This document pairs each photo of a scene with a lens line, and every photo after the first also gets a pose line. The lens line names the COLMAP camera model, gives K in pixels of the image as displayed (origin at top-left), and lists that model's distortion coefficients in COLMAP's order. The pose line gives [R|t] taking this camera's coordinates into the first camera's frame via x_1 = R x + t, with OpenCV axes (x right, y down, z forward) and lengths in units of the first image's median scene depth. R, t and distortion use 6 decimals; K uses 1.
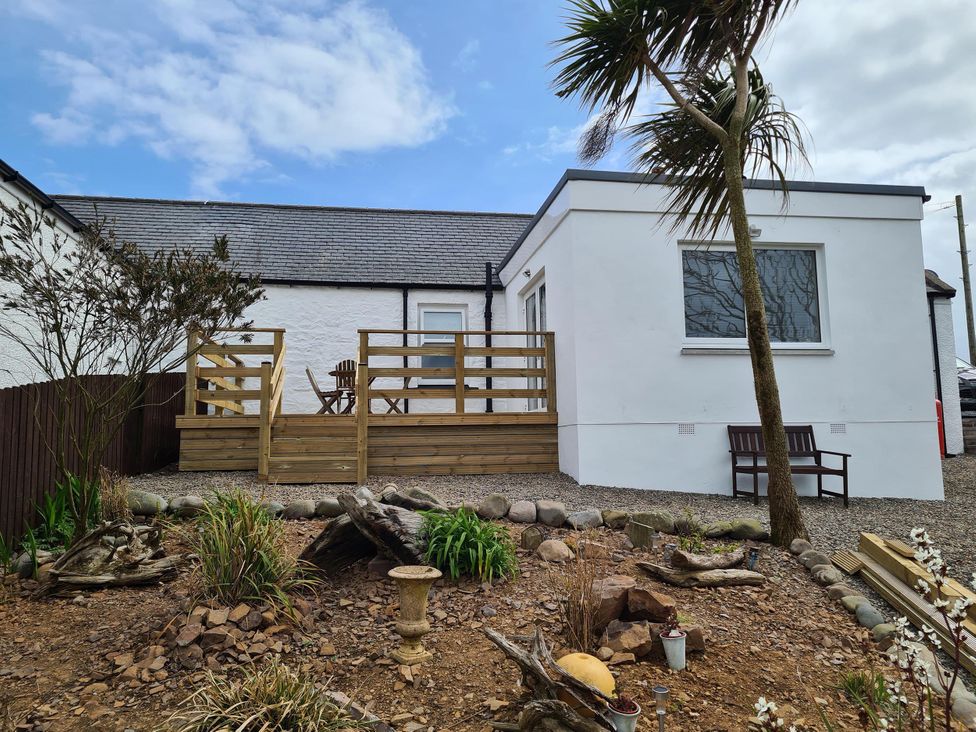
lens RADIAL K [[750.0, 0, 490.1], [0, 750.0, 365.1], [0, 0, 1]] dist [0.004332, -0.000422]
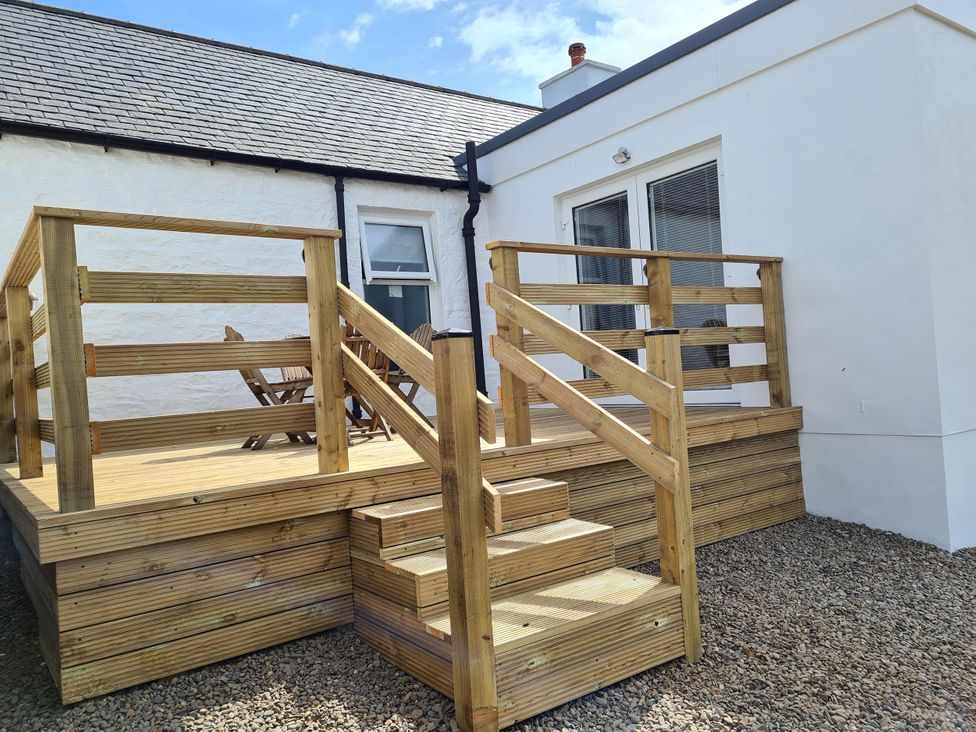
lens RADIAL K [[750.0, 0, 486.4], [0, 750.0, 368.6], [0, 0, 1]] dist [0.004332, -0.000422]
pose [[0.891601, -0.038983, 0.451142, -0.308166], [0.002725, 0.996731, 0.080741, -0.008316], [-0.452815, -0.070759, 0.888792, 0.532183]]
